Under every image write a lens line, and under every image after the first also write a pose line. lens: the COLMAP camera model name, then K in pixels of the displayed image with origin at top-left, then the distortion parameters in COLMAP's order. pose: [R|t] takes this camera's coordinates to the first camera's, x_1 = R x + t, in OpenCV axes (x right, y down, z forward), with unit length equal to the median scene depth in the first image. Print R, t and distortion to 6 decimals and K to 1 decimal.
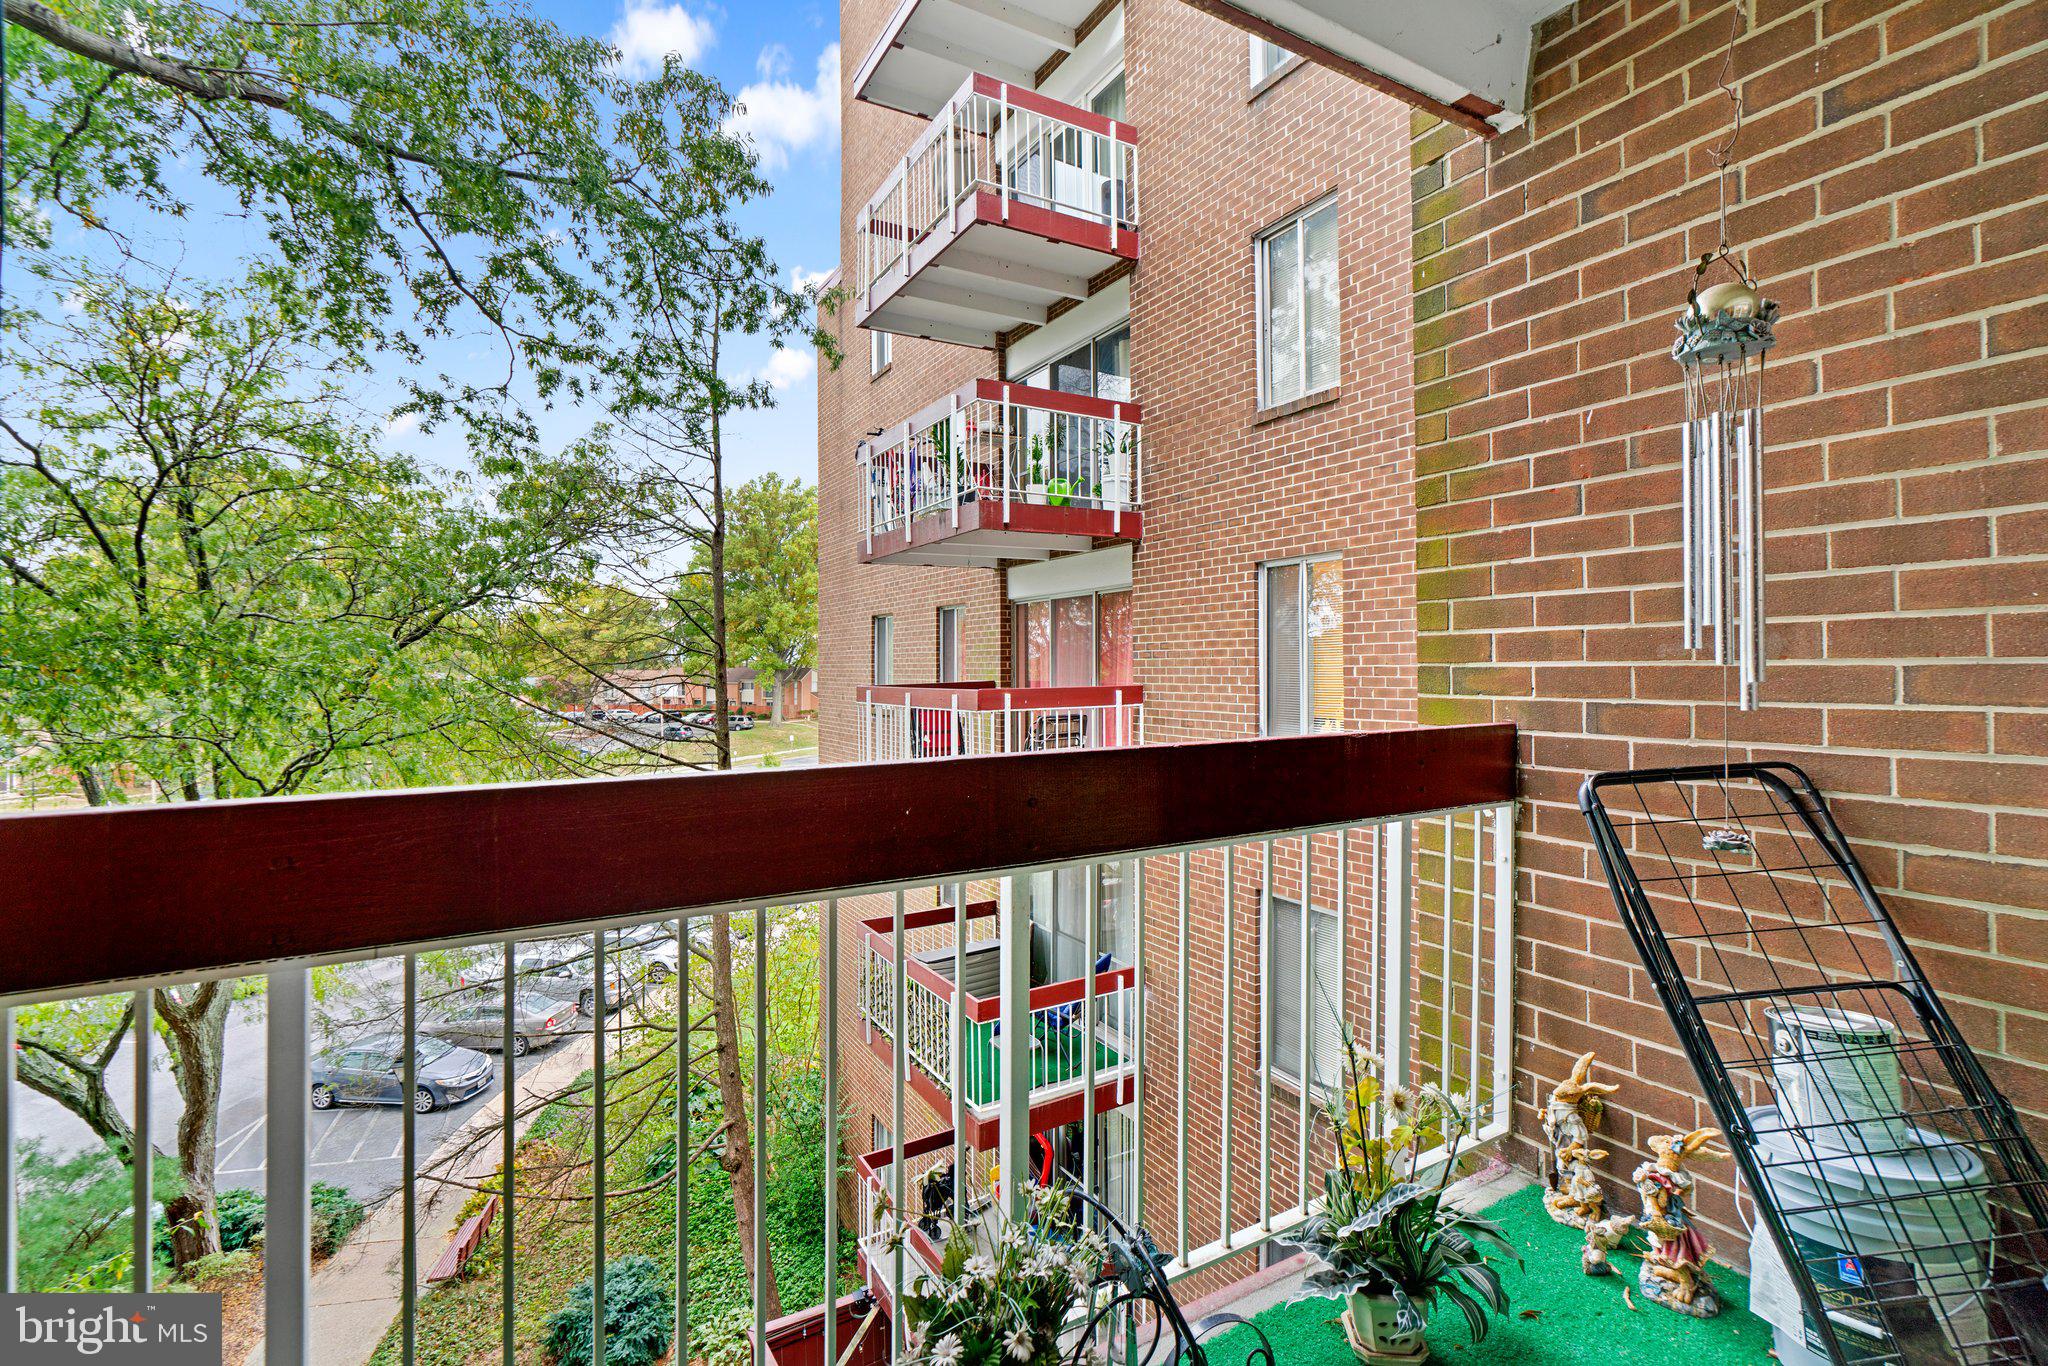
lens RADIAL K [[920.3, 0, 1024.0], [0, 920.3, 683.0], [0, 0, 1]] dist [-0.016121, 0.007578]
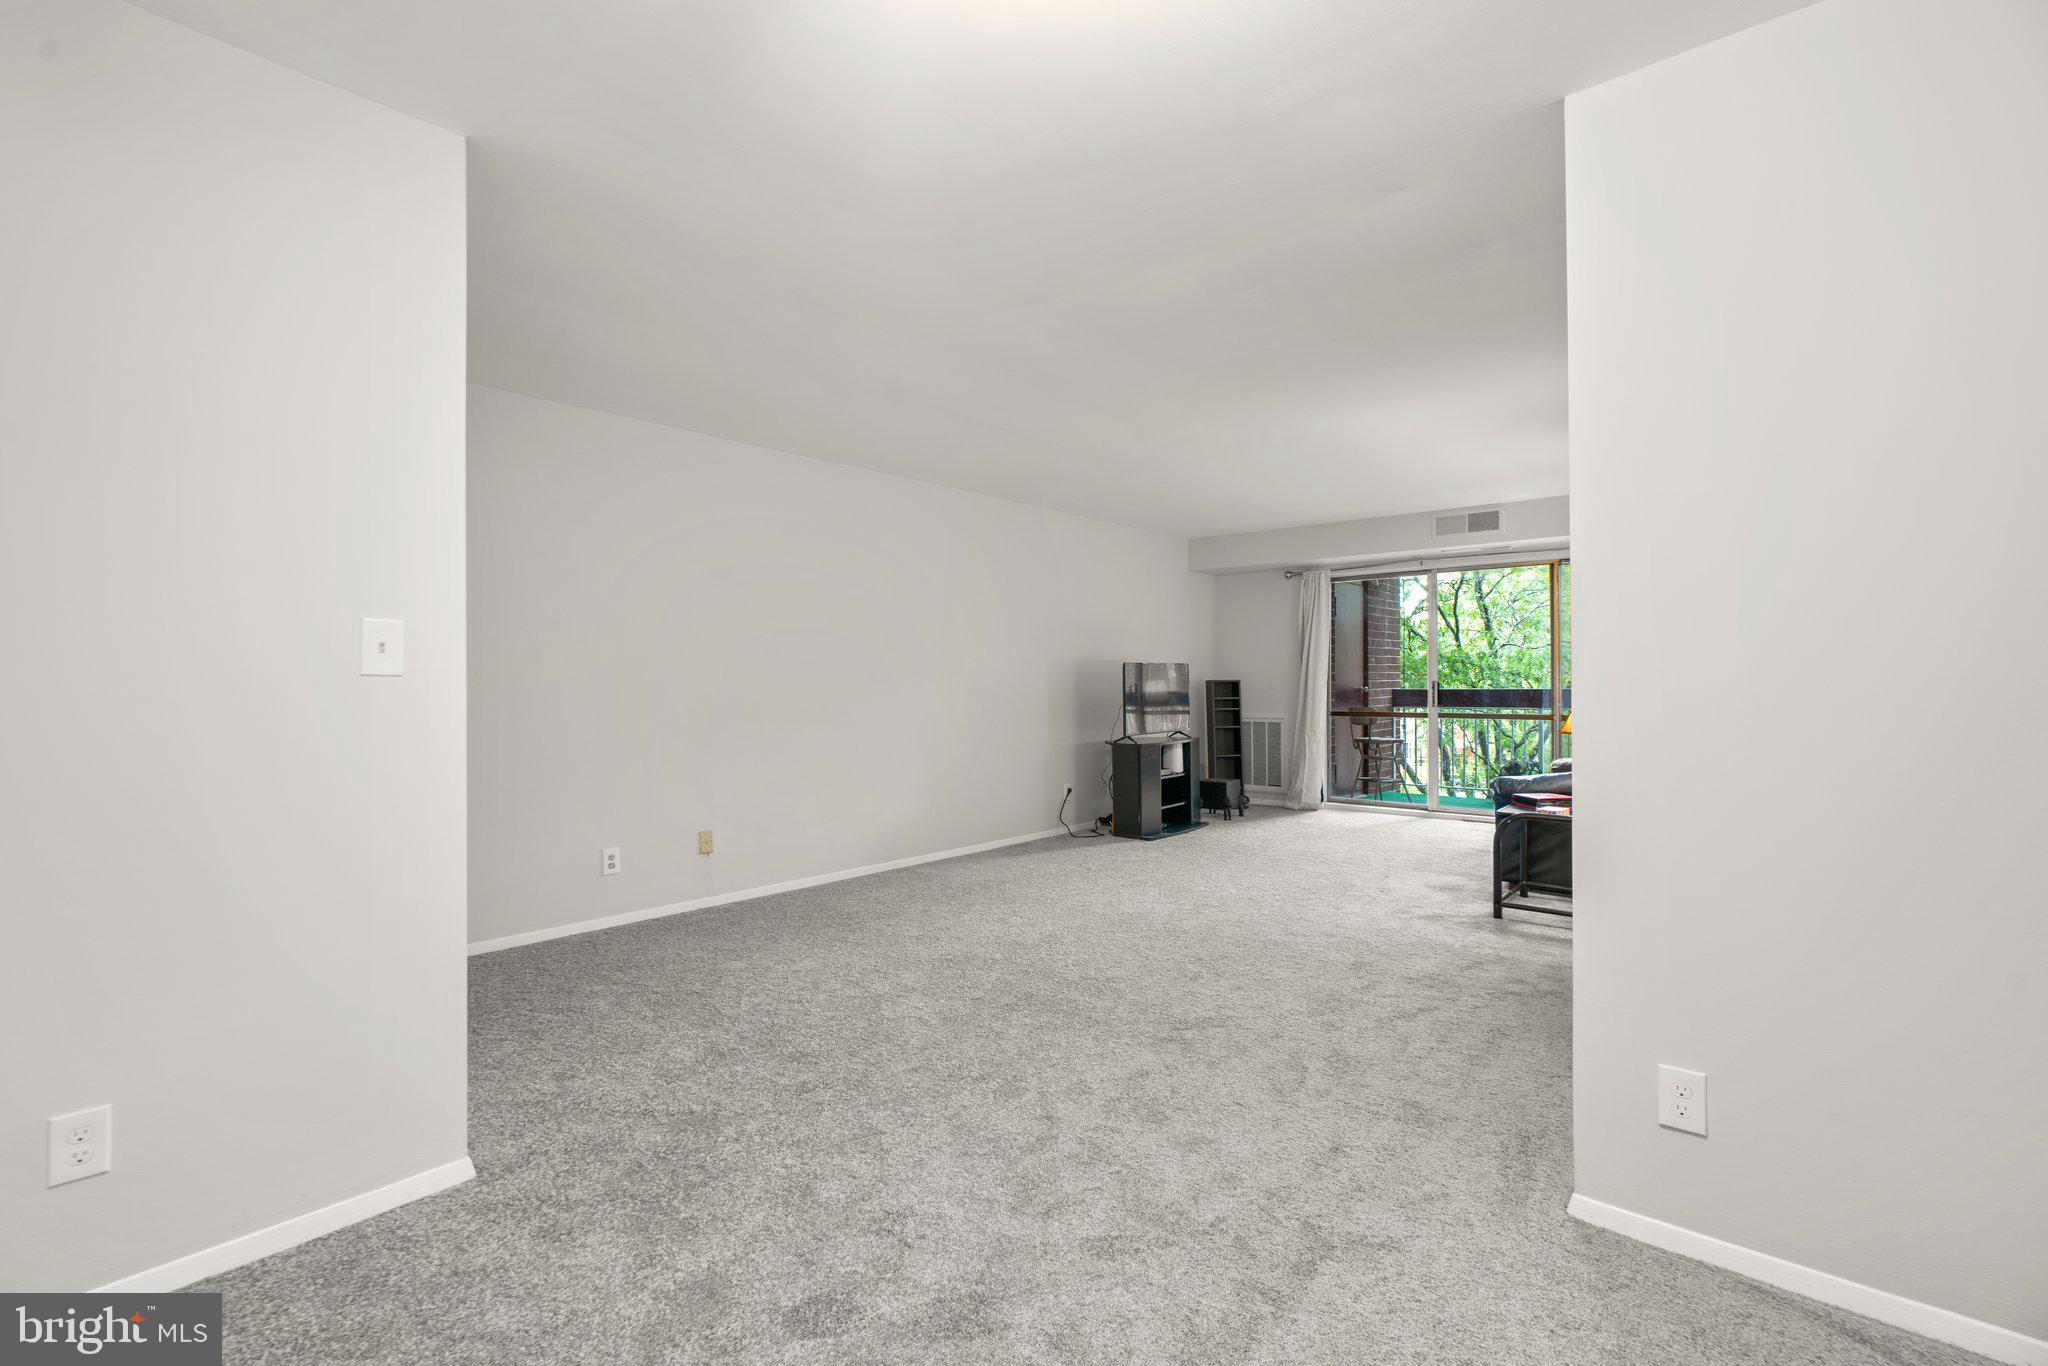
lens RADIAL K [[920.3, 0, 1024.0], [0, 920.3, 683.0], [0, 0, 1]] dist [-0.016121, 0.007578]
pose [[0.335816, -0.003970, -0.941919, 0.453064], [-0.008923, 0.999933, -0.007396, 0.018126], [0.941885, 0.010889, 0.335758, -0.418701]]
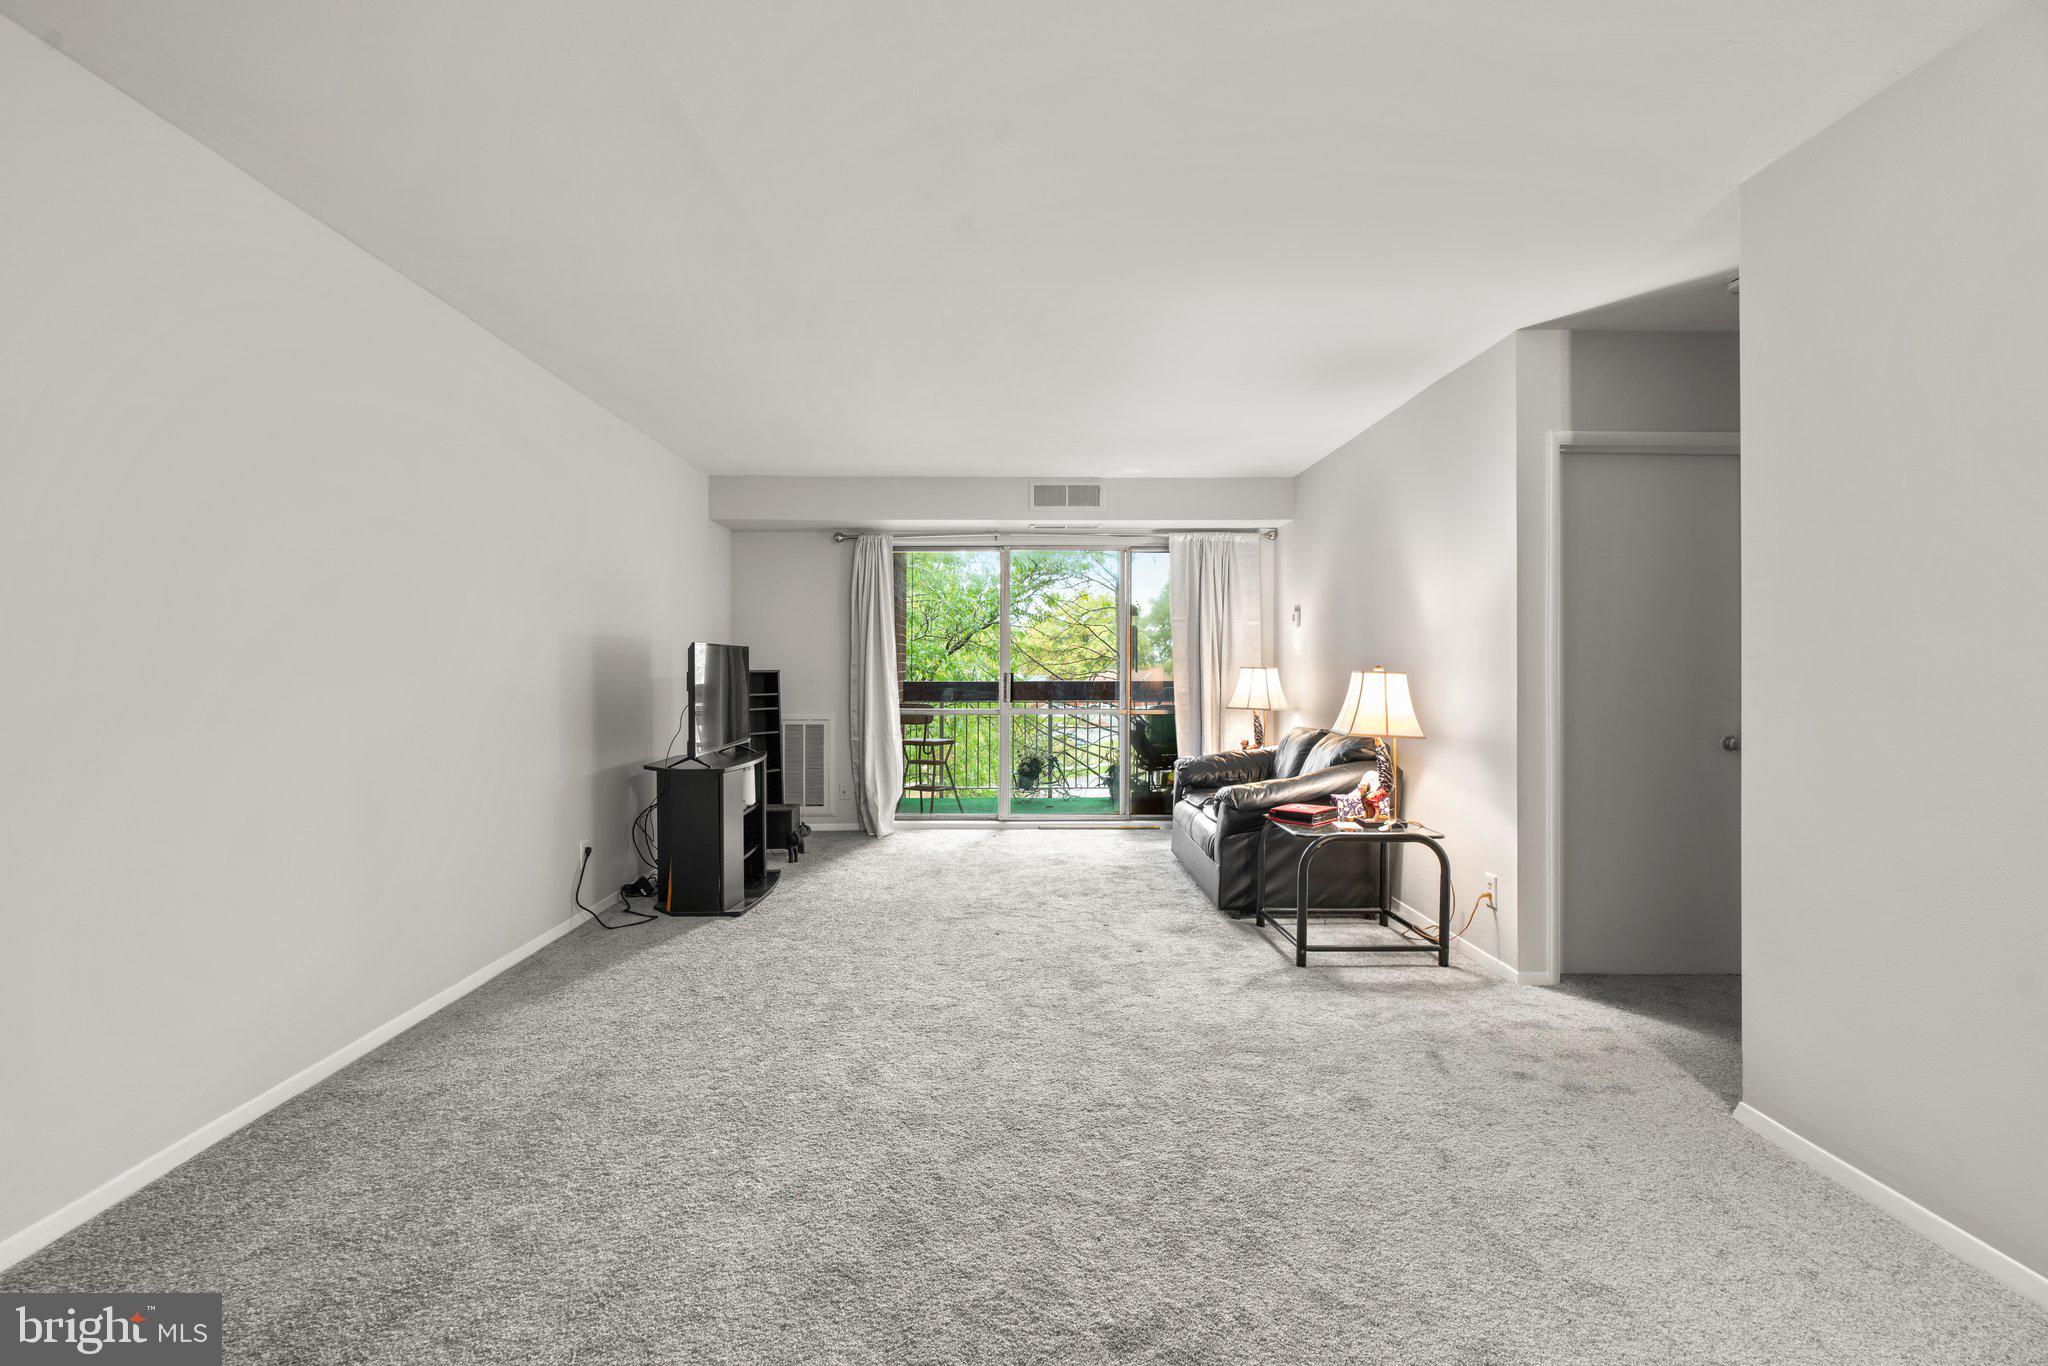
lens RADIAL K [[920.3, 0, 1024.0], [0, 920.3, 683.0], [0, 0, 1]] dist [-0.016121, 0.007578]
pose [[0.870659, 0.003689, -0.491873, 0.279630], [-0.005111, 0.999986, -0.001547, 0.016811], [0.491860, 0.003861, 0.870666, -0.420516]]
